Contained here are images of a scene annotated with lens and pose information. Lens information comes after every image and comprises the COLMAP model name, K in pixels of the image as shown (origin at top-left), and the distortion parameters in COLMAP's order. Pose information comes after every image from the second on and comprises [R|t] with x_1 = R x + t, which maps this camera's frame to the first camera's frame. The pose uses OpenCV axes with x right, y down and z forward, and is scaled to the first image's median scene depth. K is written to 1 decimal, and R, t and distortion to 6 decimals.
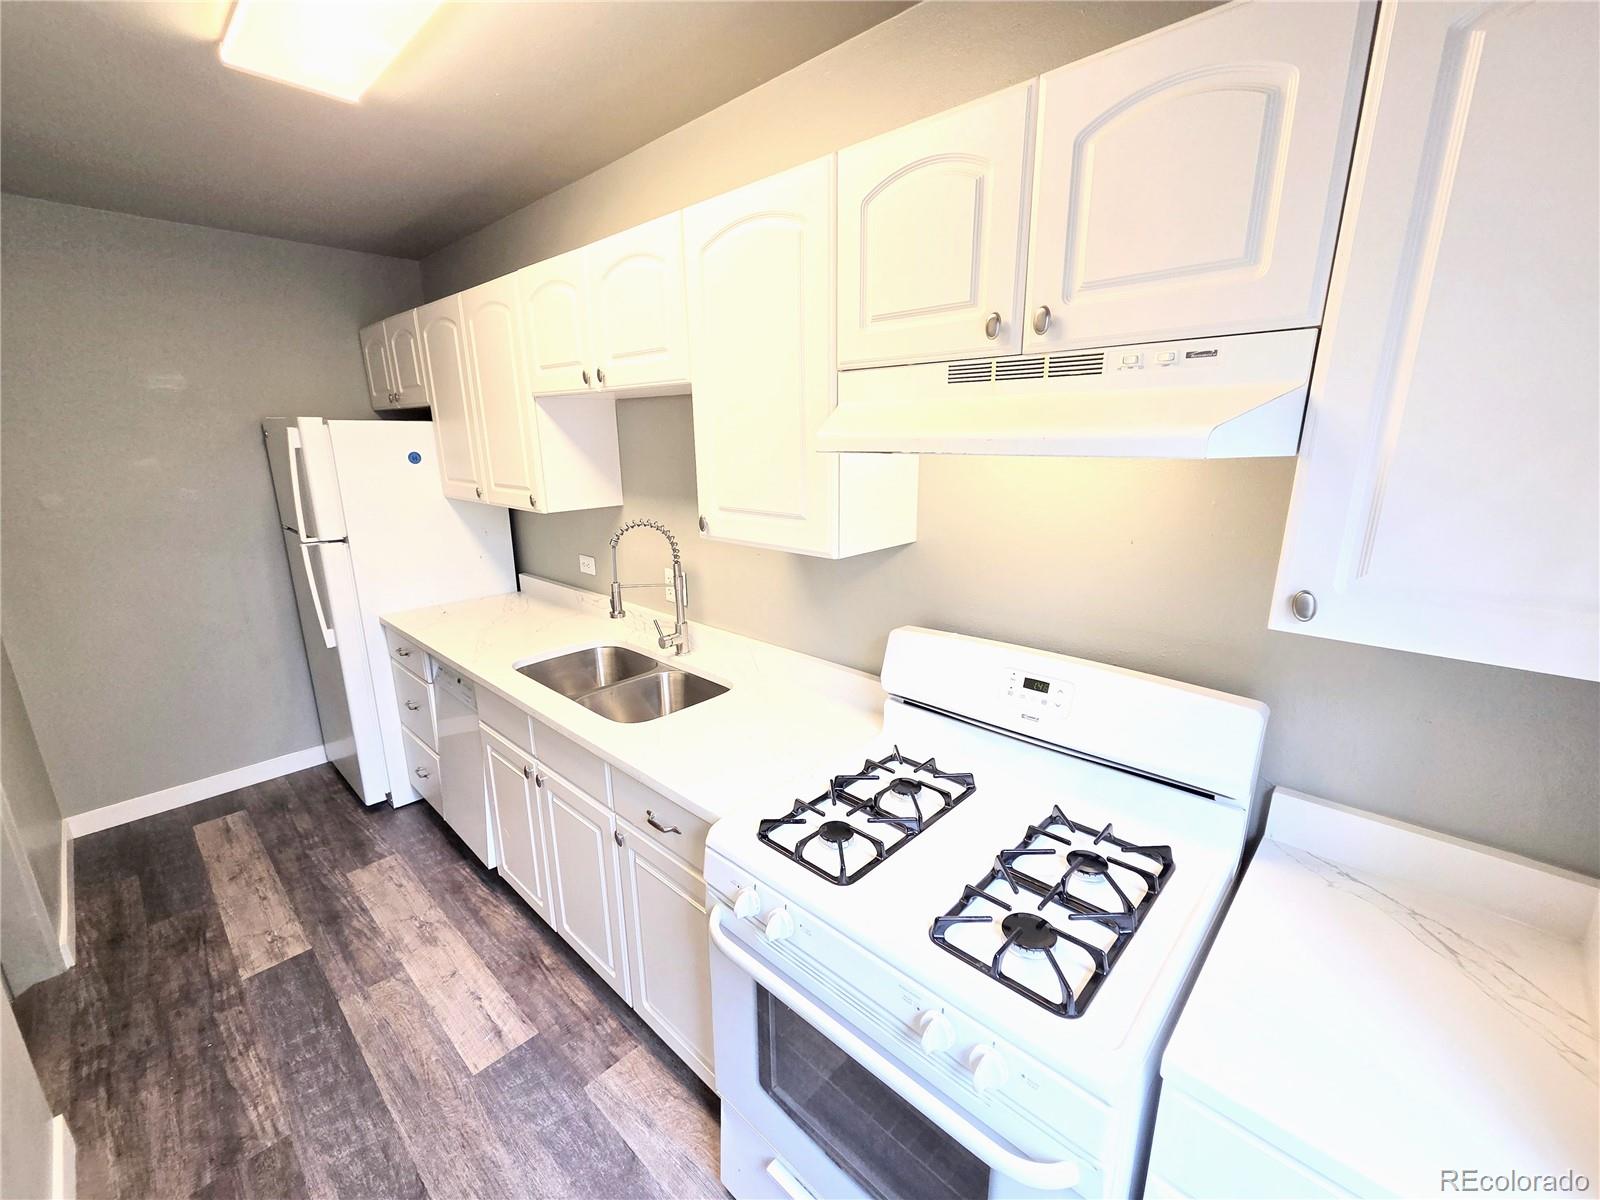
lens RADIAL K [[658.8, 0, 797.6], [0, 658.8, 608.1], [0, 0, 1]] dist [0.005919, 0.000168]
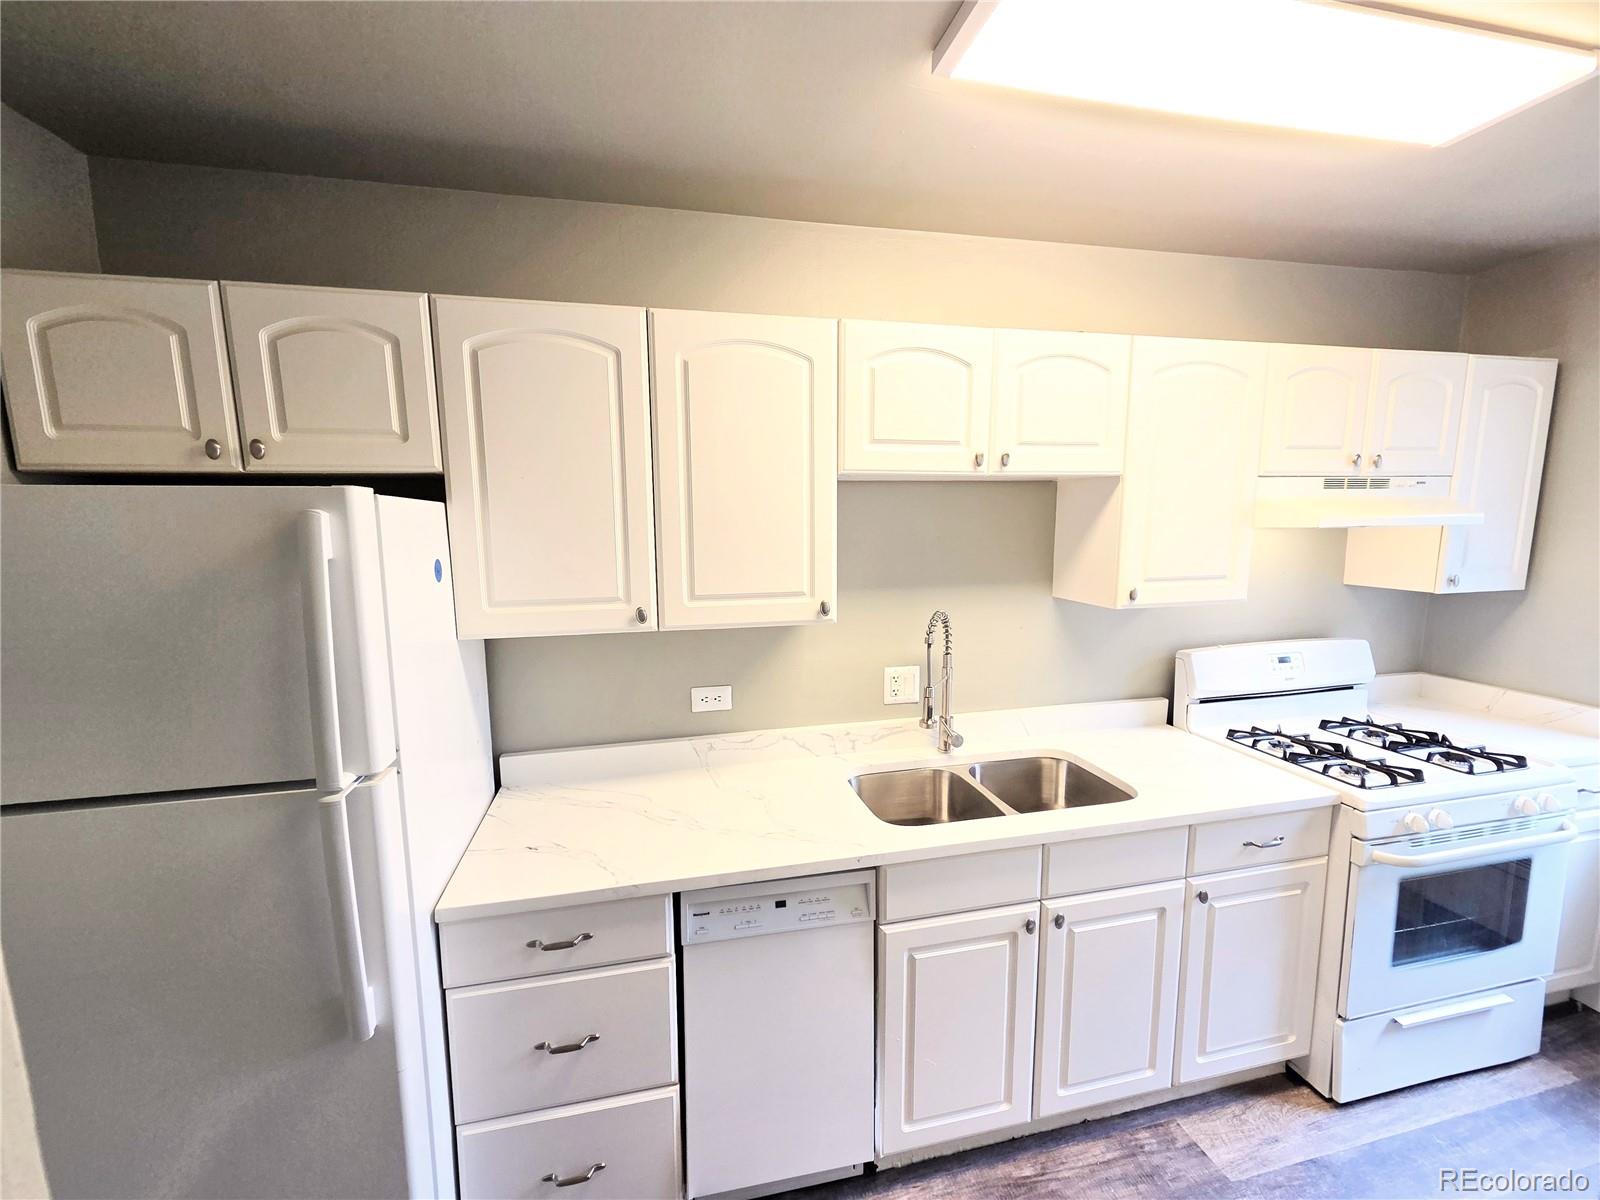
lens RADIAL K [[658.8, 0, 797.6], [0, 658.8, 608.1], [0, 0, 1]] dist [0.005919, 0.000168]
pose [[0.556716, -0.114141, 0.822824, -1.179416], [0.221321, 0.975093, -0.014481, -0.182584], [-0.800678, 0.190170, 0.568111, 0.685262]]
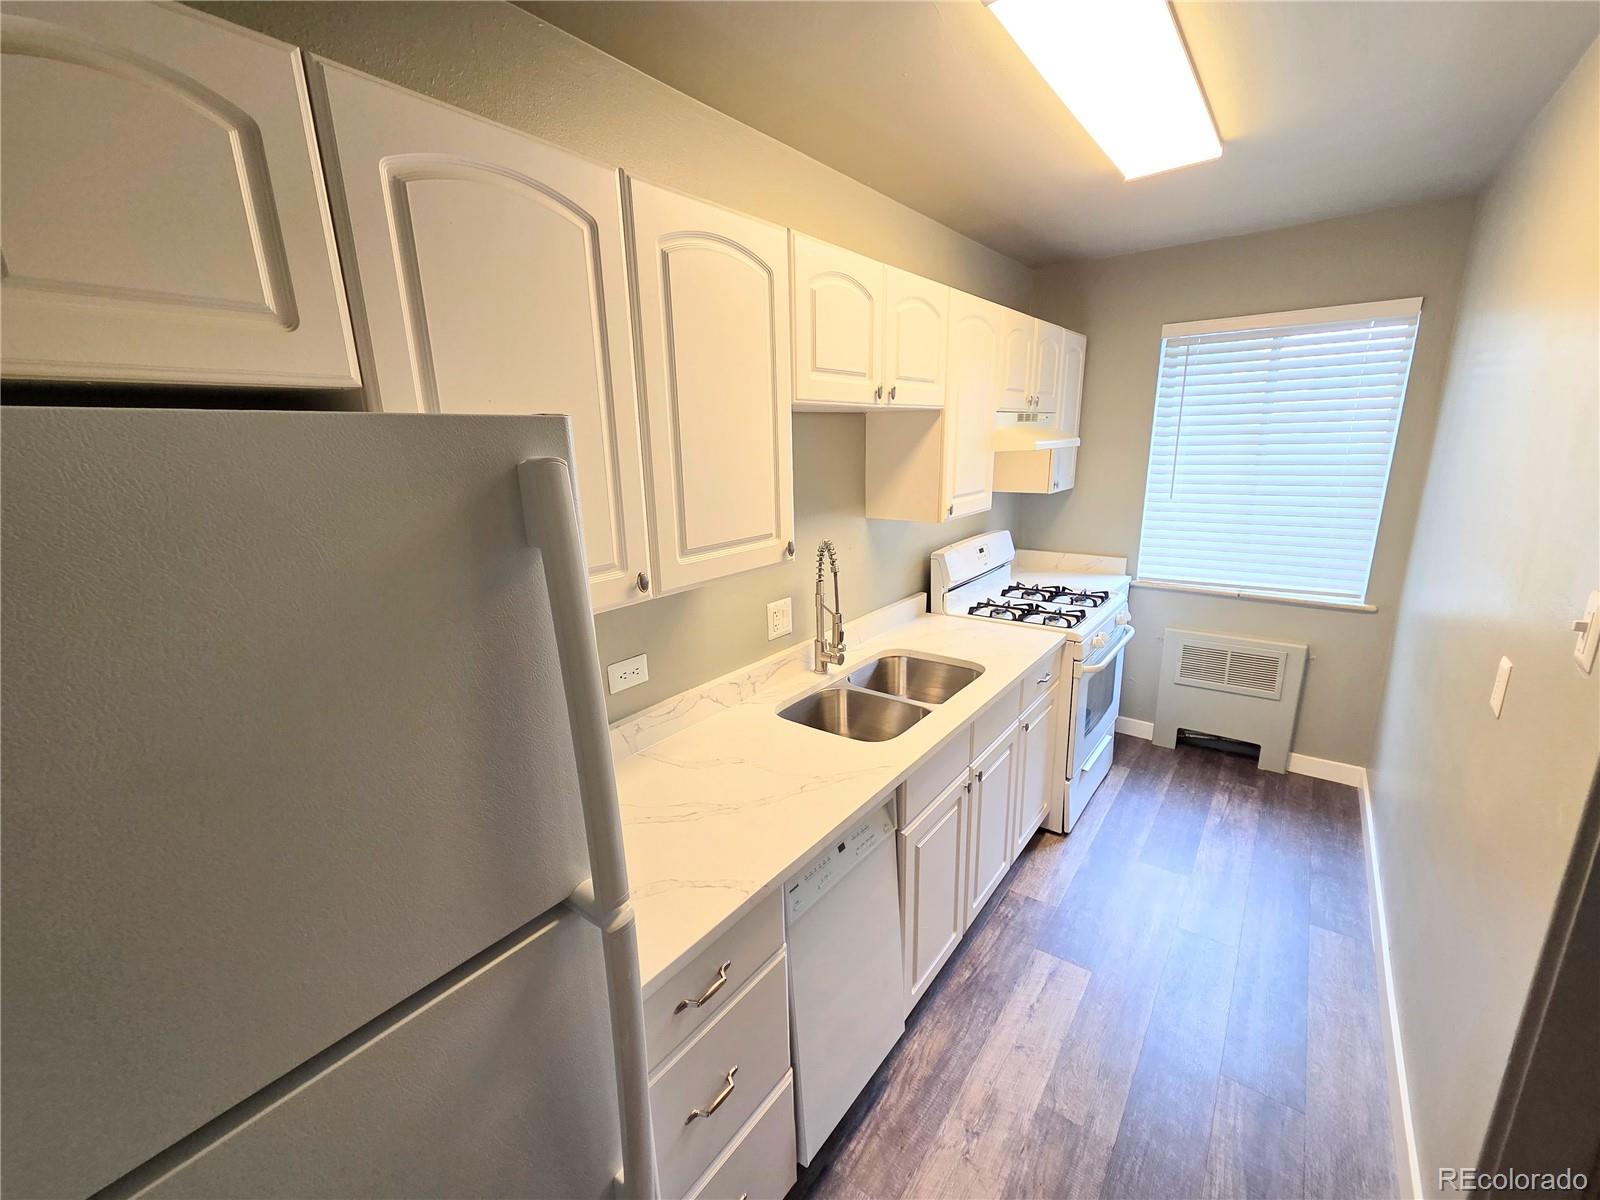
lens RADIAL K [[658.8, 0, 797.6], [0, 658.8, 608.1], [0, 0, 1]] dist [0.005919, 0.000168]
pose [[-0.099725, -0.241357, 0.965299, -1.260201], [0.284361, 0.922761, 0.260099, -0.327147], [-0.953516, 0.300432, -0.023390, 1.173780]]
